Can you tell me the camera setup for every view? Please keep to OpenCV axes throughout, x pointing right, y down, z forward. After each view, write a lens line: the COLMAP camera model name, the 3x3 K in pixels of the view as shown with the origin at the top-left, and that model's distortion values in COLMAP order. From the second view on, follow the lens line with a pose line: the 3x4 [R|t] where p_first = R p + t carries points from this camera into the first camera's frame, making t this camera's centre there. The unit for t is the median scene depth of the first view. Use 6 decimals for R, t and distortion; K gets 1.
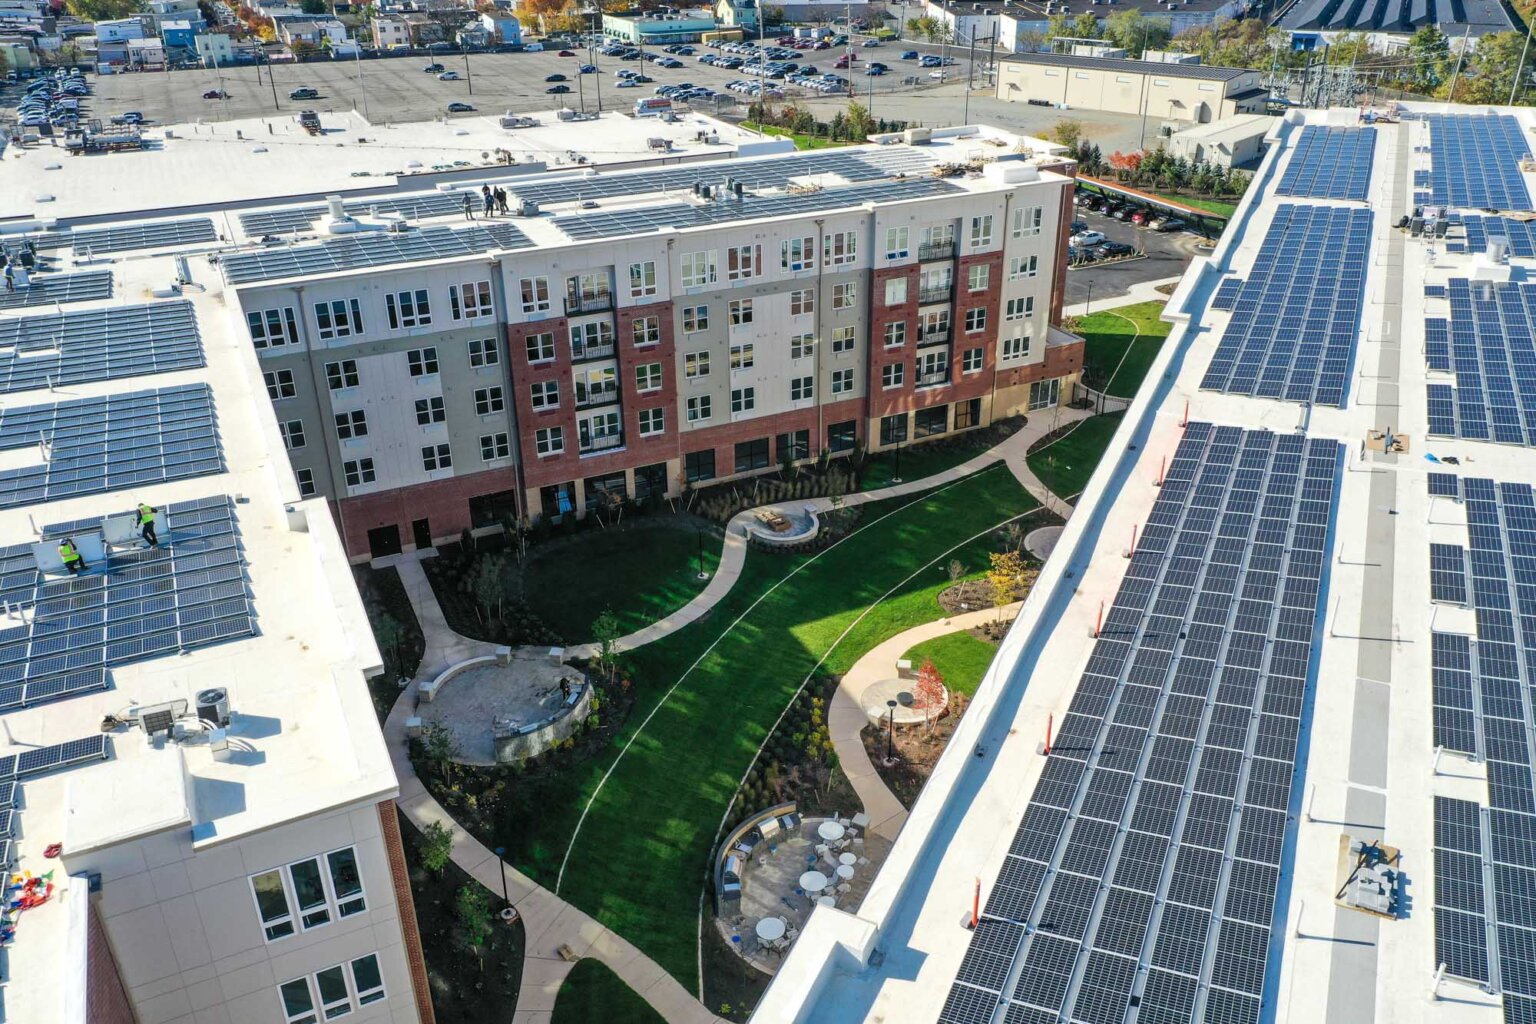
lens RADIAL K [[1218.5, 0, 768.0], [0, 1218.5, 512.0], [0, 0, 1]] dist [0.003694, 0.010486]
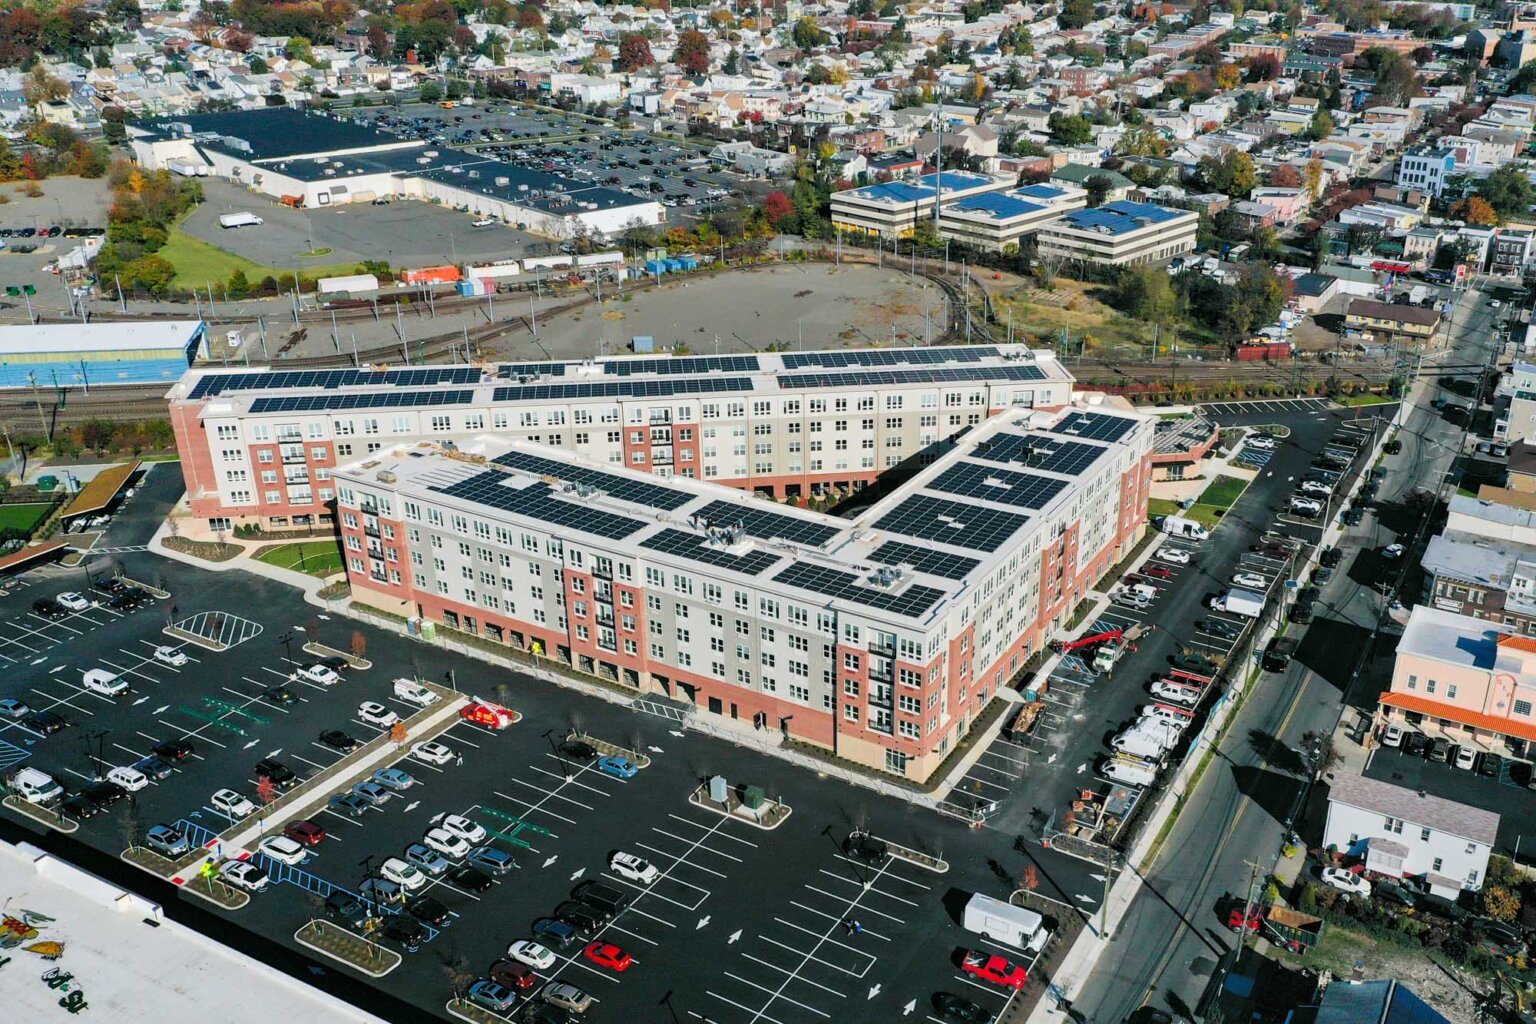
lens RADIAL K [[1373.3, 0, 918.9], [0, 1373.3, 511.0], [0, 0, 1]] dist [0.003984, 0.005860]
pose [[-0.603342, -0.329615, 0.726177, -2.058749], [0.343433, 0.714432, 0.609624, -1.482391], [-0.719745, 0.617204, -0.317846, 1.508034]]
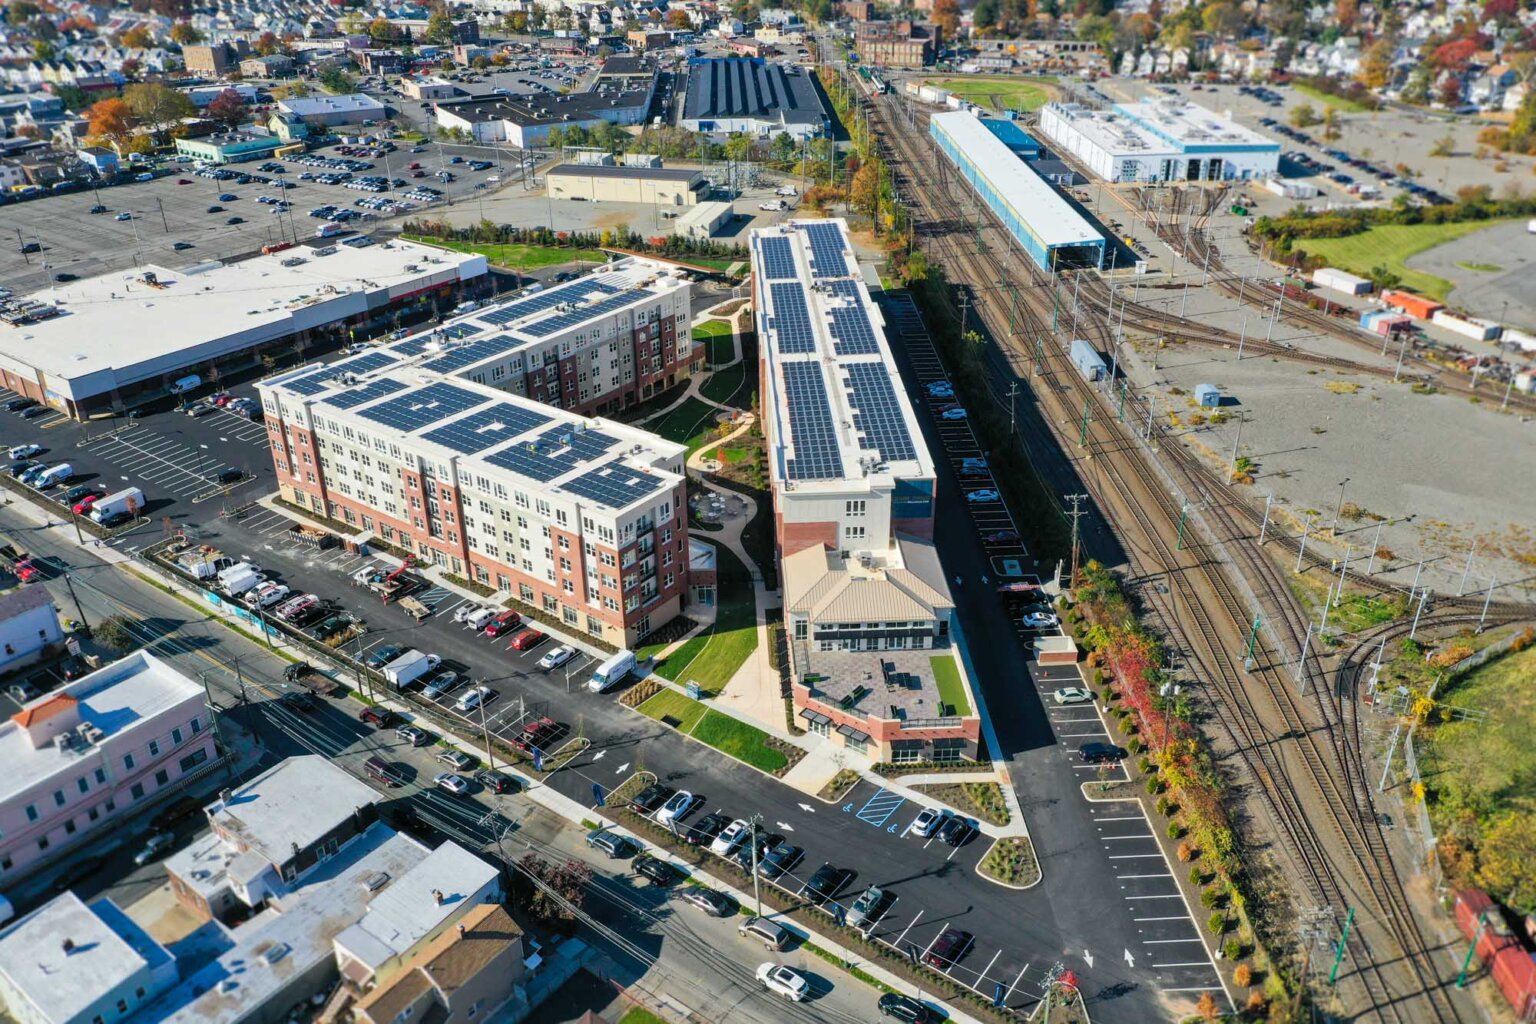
lens RADIAL K [[1218.5, 0, 768.0], [0, 1218.5, 512.0], [0, 0, 1]] dist [0.003694, 0.010486]
pose [[0.886038, -0.214643, 0.410931, -0.911633], [0.214246, 0.975617, 0.047646, 0.128445], [-0.411138, 0.045824, 0.910420, -1.629702]]
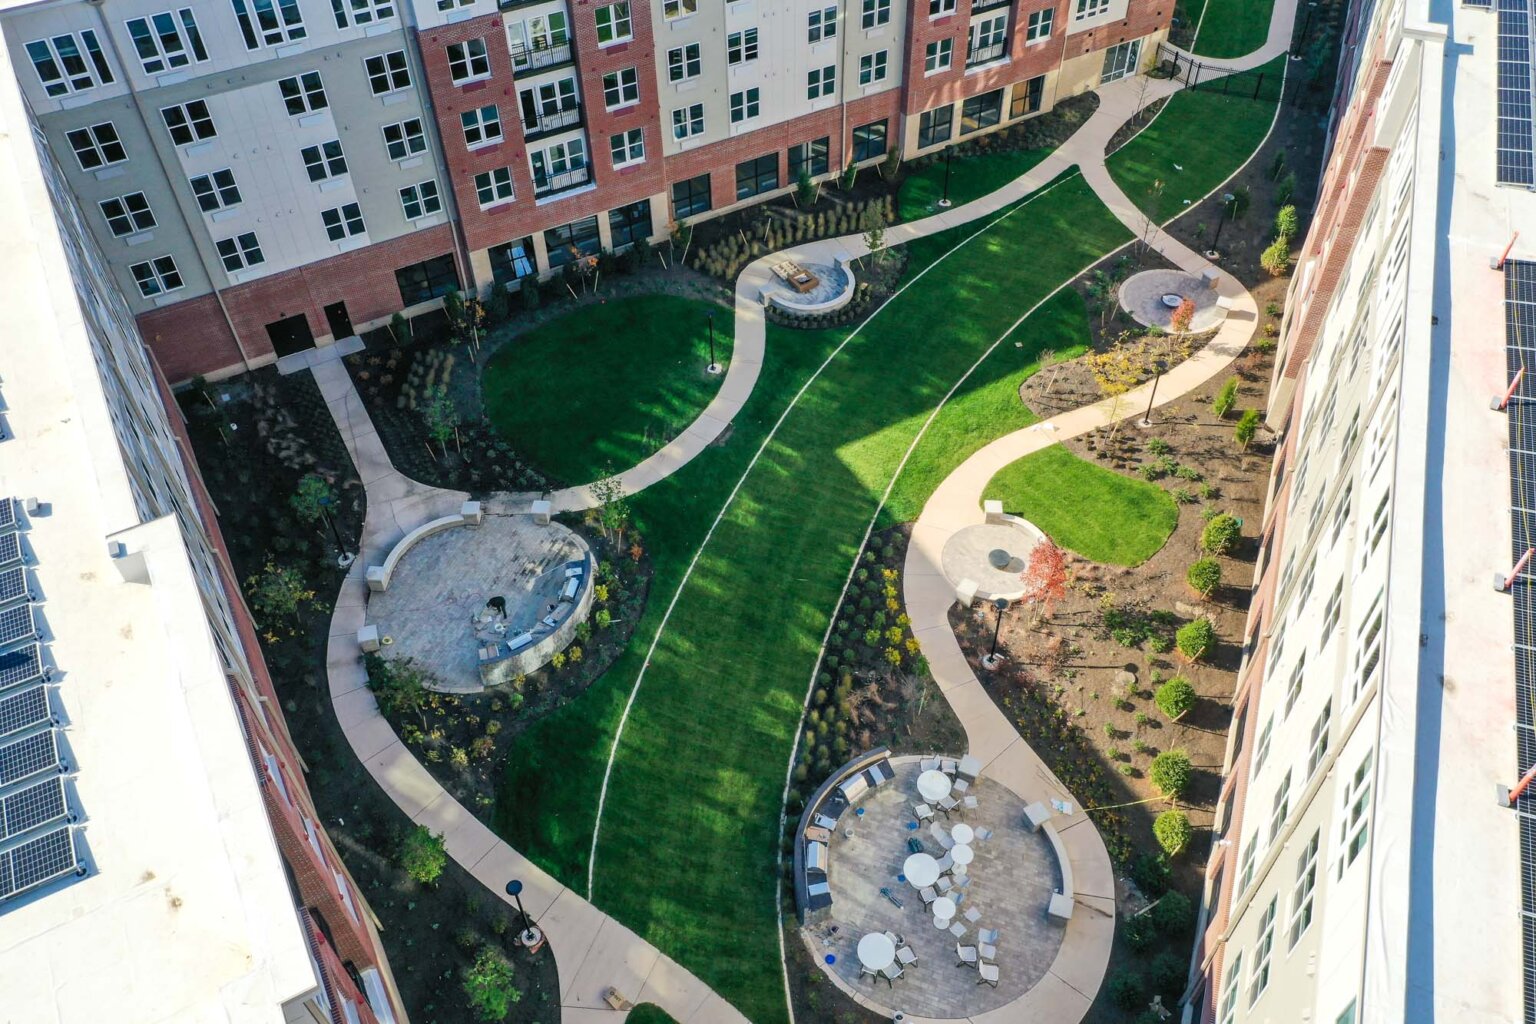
lens RADIAL K [[1218.5, 0, 768.0], [0, 1218.5, 512.0], [0, 0, 1]] dist [0.003694, 0.010486]
pose [[0.998045, -0.049649, 0.037959, -0.054199], [0.034337, 0.943099, 0.330733, -0.118647], [-0.052220, -0.328783, 0.942961, 0.242133]]
